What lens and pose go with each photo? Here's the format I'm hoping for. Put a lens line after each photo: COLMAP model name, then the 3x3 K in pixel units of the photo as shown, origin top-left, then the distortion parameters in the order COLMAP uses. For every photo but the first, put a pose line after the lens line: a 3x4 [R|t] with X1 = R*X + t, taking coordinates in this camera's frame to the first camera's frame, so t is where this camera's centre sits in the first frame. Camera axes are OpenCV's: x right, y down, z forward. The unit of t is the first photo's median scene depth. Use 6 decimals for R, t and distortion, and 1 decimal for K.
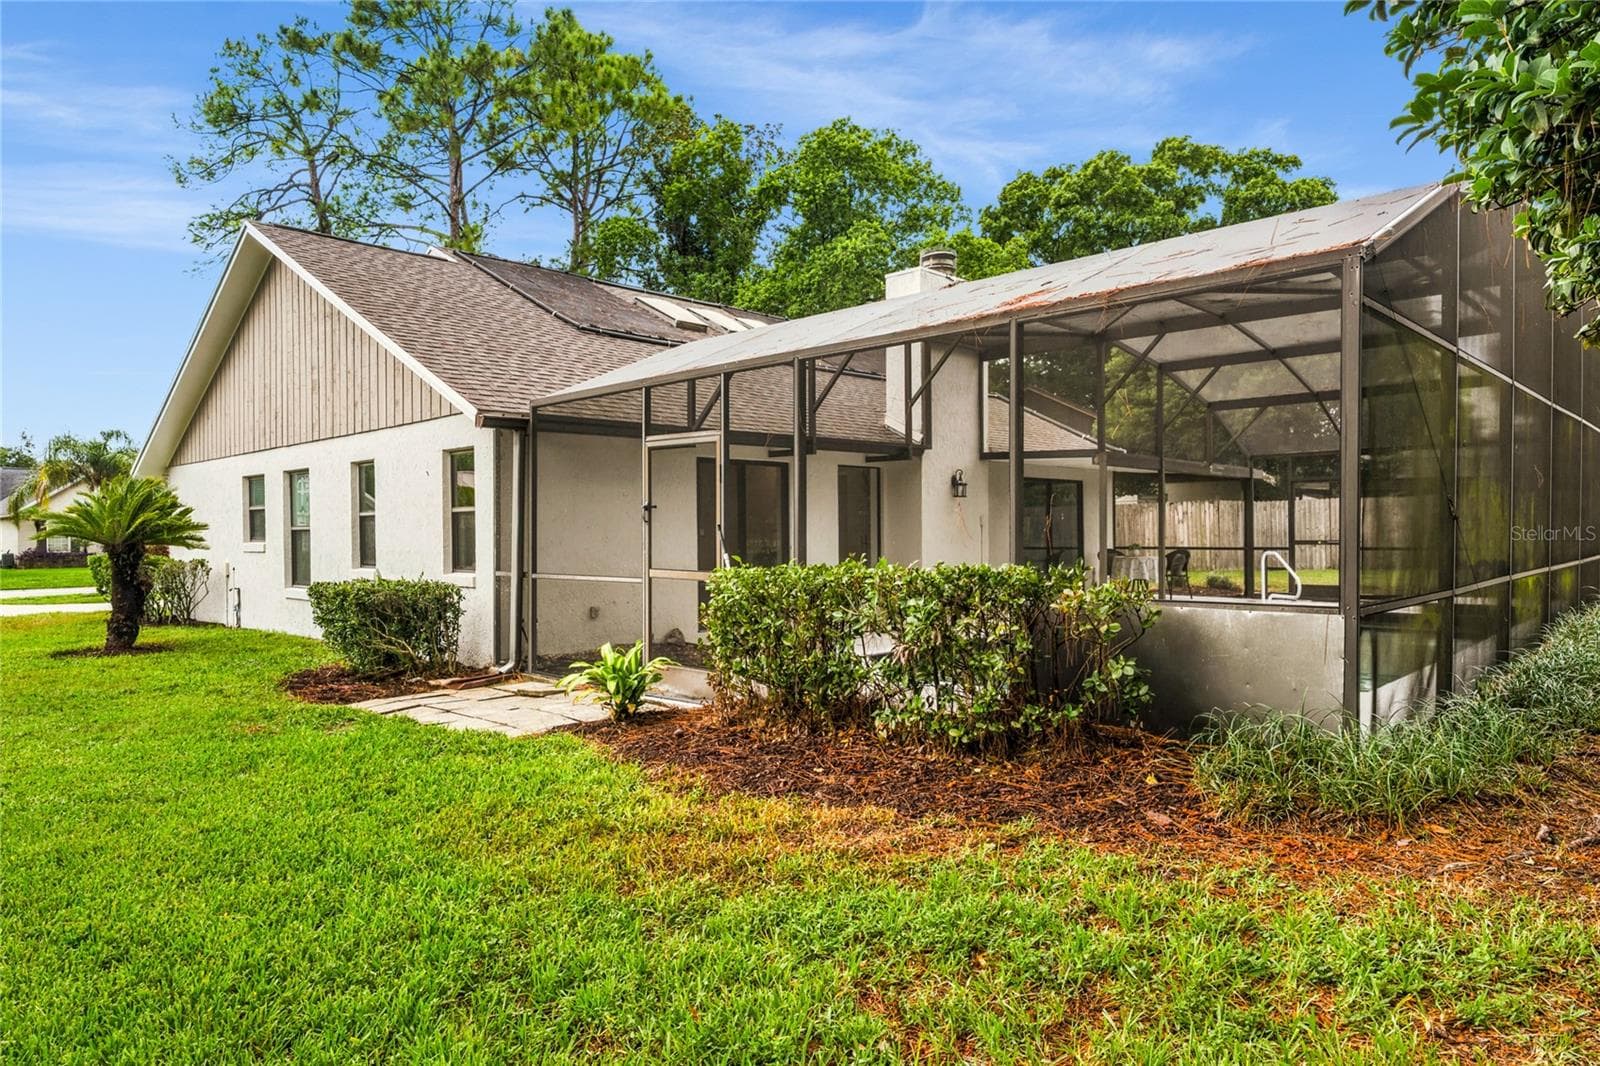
lens RADIAL K [[994.9, 0, 800.0], [0, 994.9, 533.0], [0, 0, 1]] dist [0.000645, -0.000378]
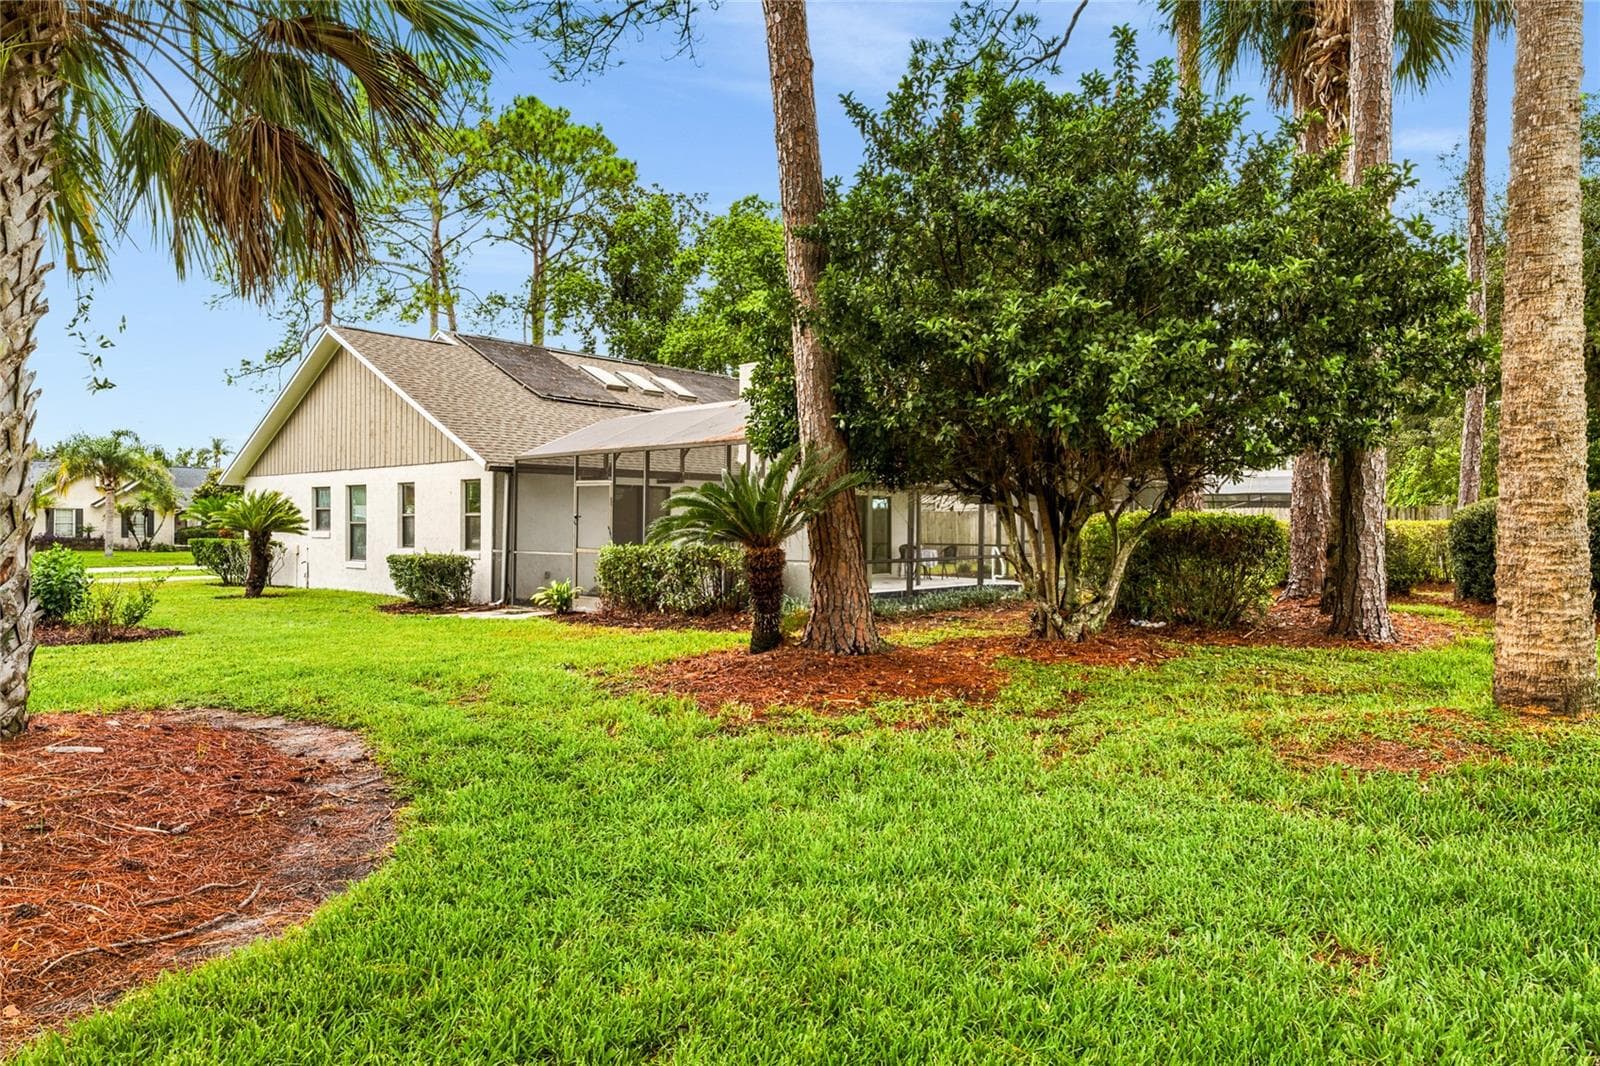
lens RADIAL K [[1086.6, 0, 800.0], [0, 1086.6, 533.0], [0, 0, 1]] dist [0.002300, -0.000757]
pose [[0.999528, 0.016421, 0.025974, 0.144176], [-0.016495, 0.999861, 0.002604, -0.004302], [-0.025927, -0.003031, 0.999659, -0.715220]]
